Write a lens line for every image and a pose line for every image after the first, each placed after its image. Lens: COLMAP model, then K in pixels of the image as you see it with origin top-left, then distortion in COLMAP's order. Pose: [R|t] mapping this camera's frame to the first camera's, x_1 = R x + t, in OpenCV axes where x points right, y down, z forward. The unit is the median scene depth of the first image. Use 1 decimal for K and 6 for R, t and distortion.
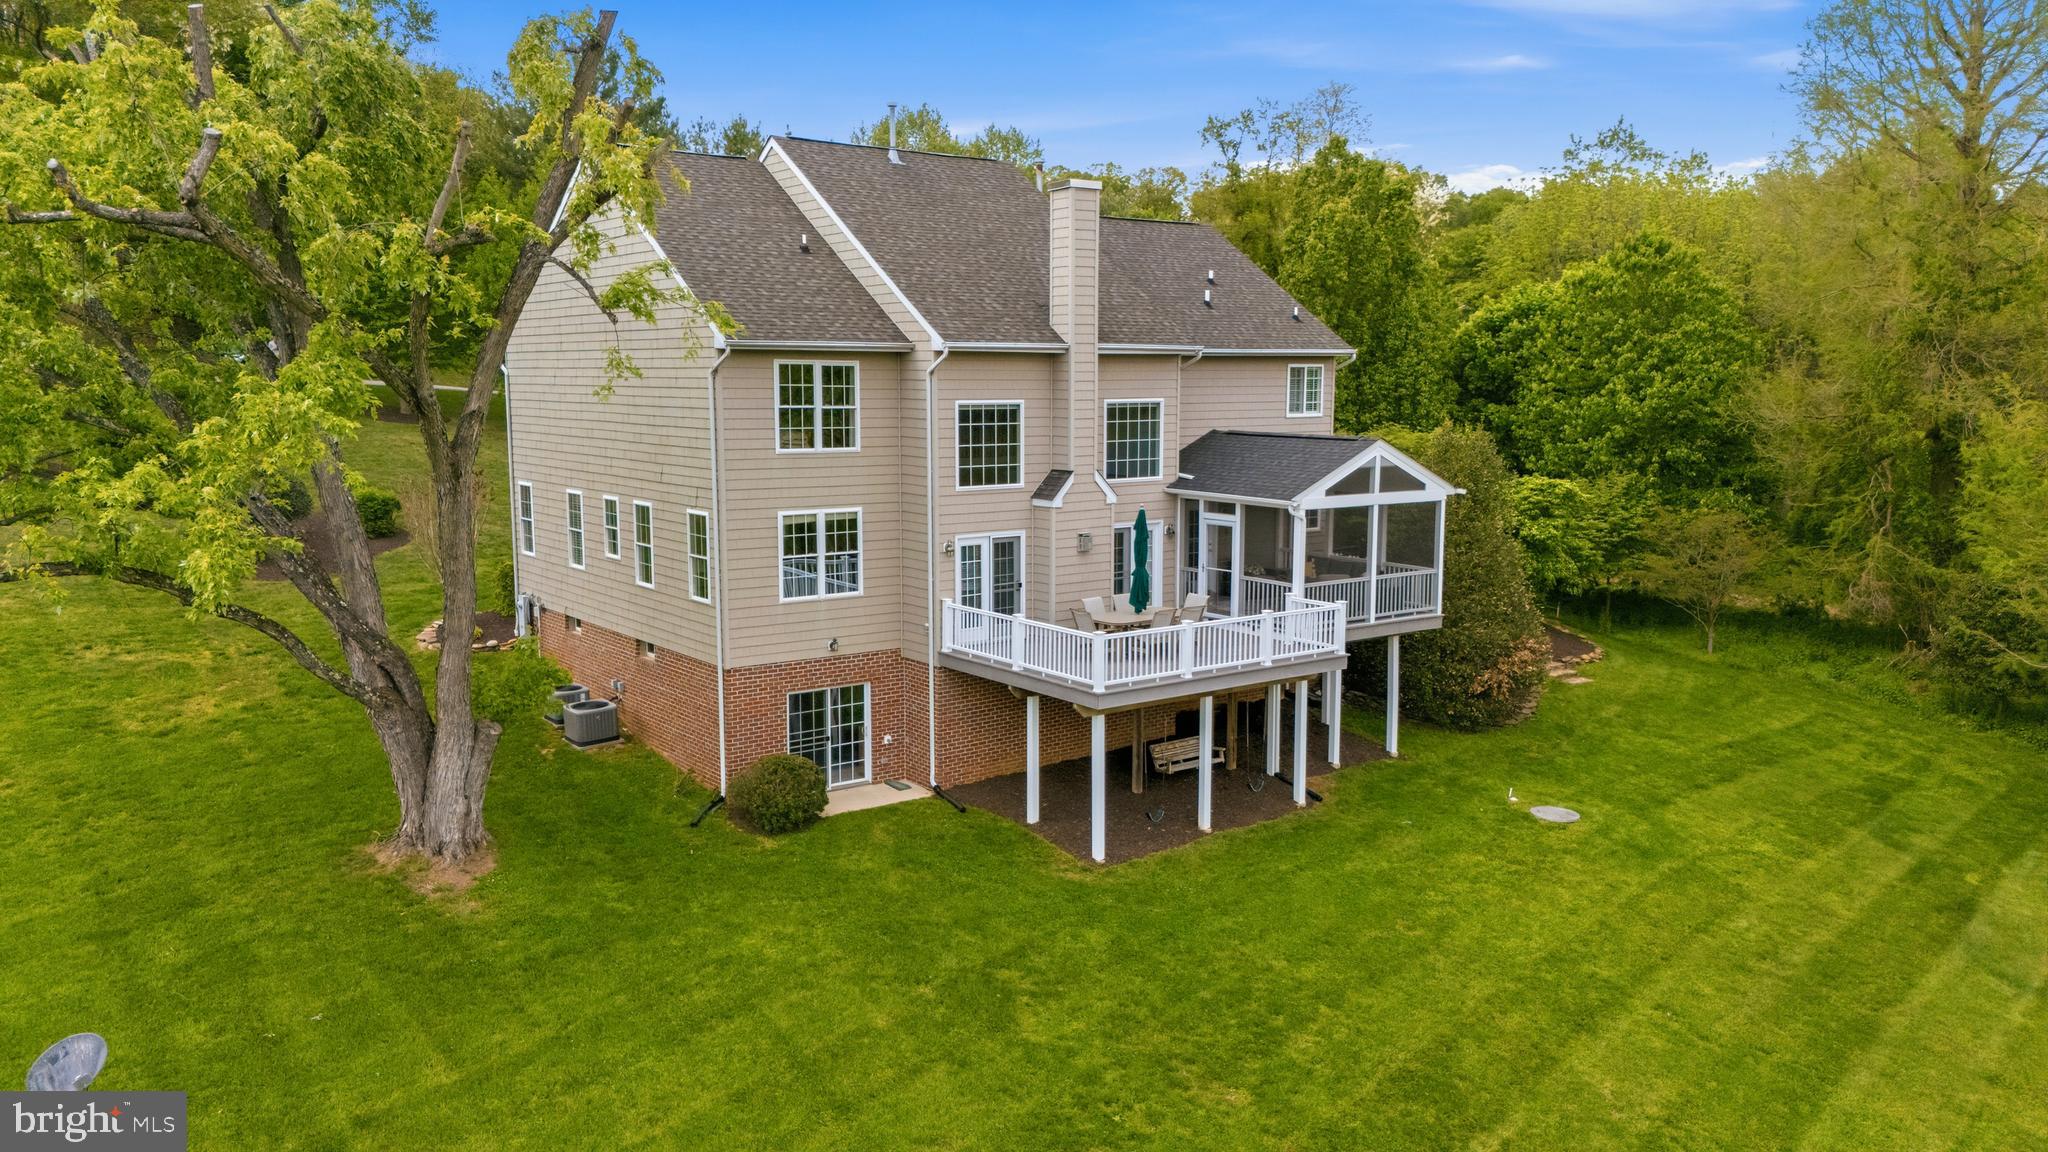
lens RADIAL K [[1527.9, 0, 1012.8], [0, 1527.9, 571.7], [0, 0, 1]] dist [0.044662, -0.020513]
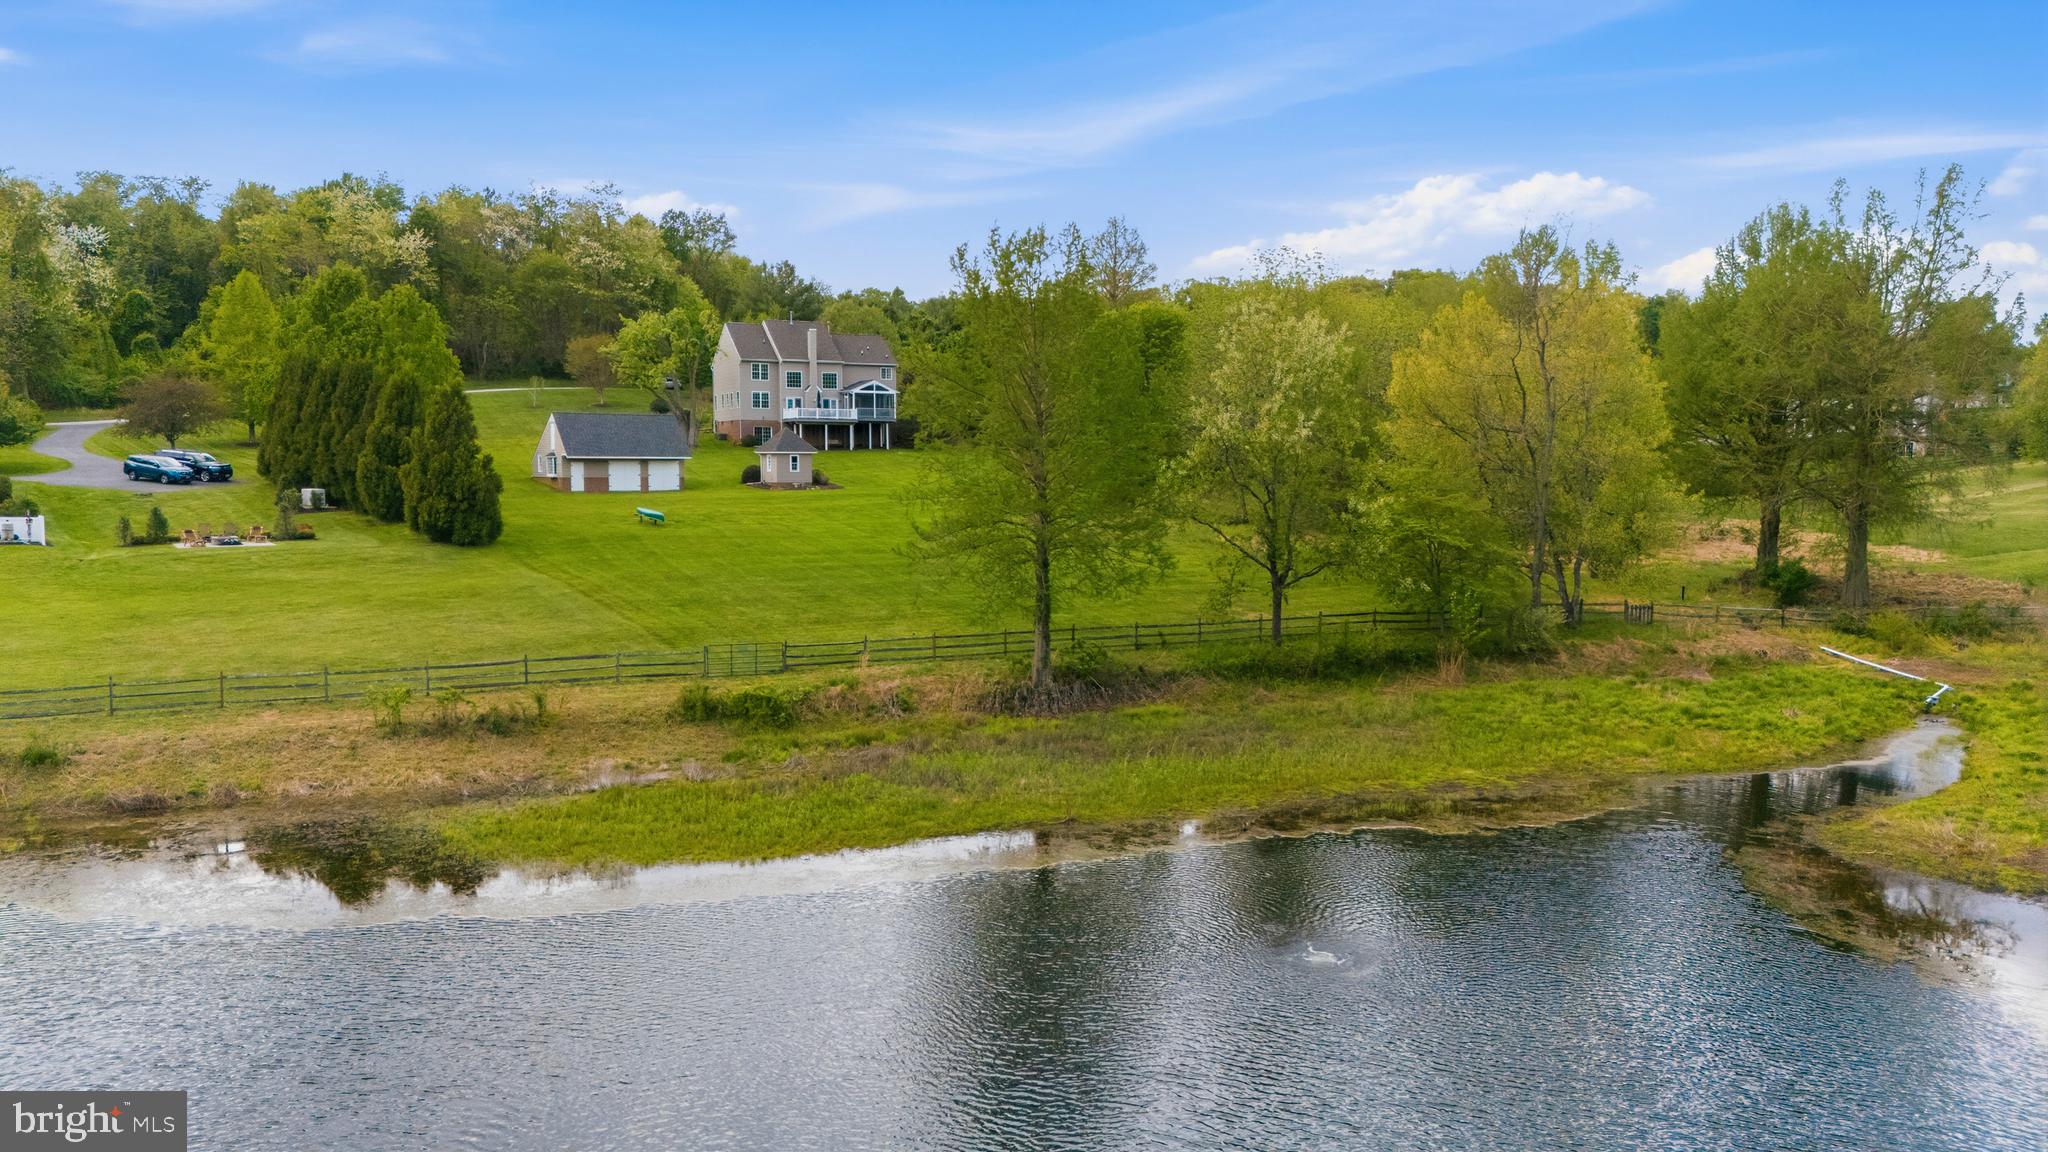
lens RADIAL K [[1527.9, 0, 1033.1], [0, 1527.9, 574.2], [0, 0, 1]] dist [0.044662, -0.020513]
pose [[0.980723, 0.014115, -0.194894, 1.788855], [-0.025082, 0.998230, -0.053919, 0.828447], [0.193788, 0.057768, 0.979341, -3.859826]]
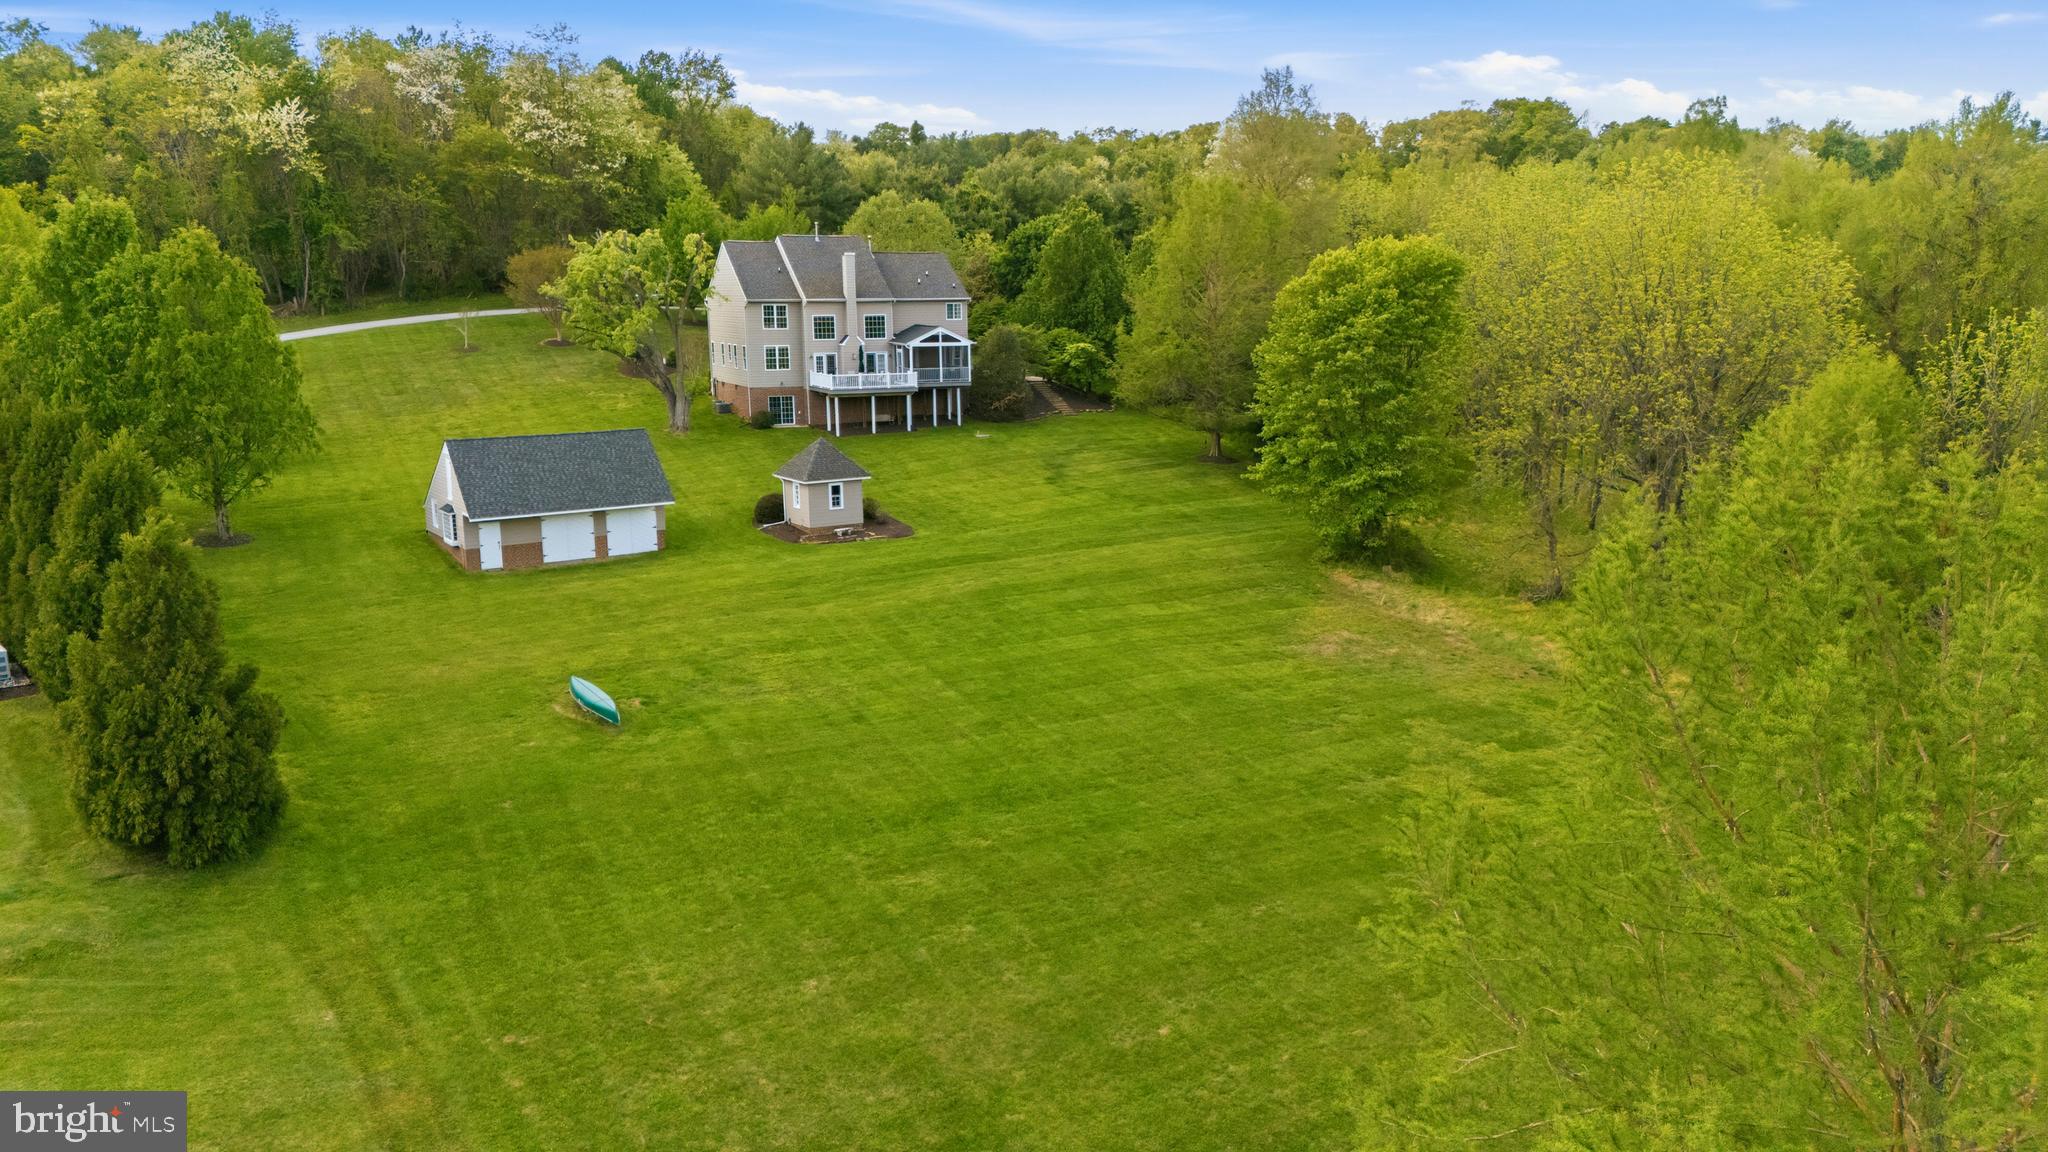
lens RADIAL K [[1527.9, 0, 1024.1], [0, 1527.9, 585.4], [0, 0, 1]] dist [0.044662, -0.020513]
pose [[0.978170, 0.029885, -0.205644, 1.194244], [-0.016594, 0.997678, 0.066058, 0.273401], [0.207140, -0.061204, 0.976395, -2.432674]]
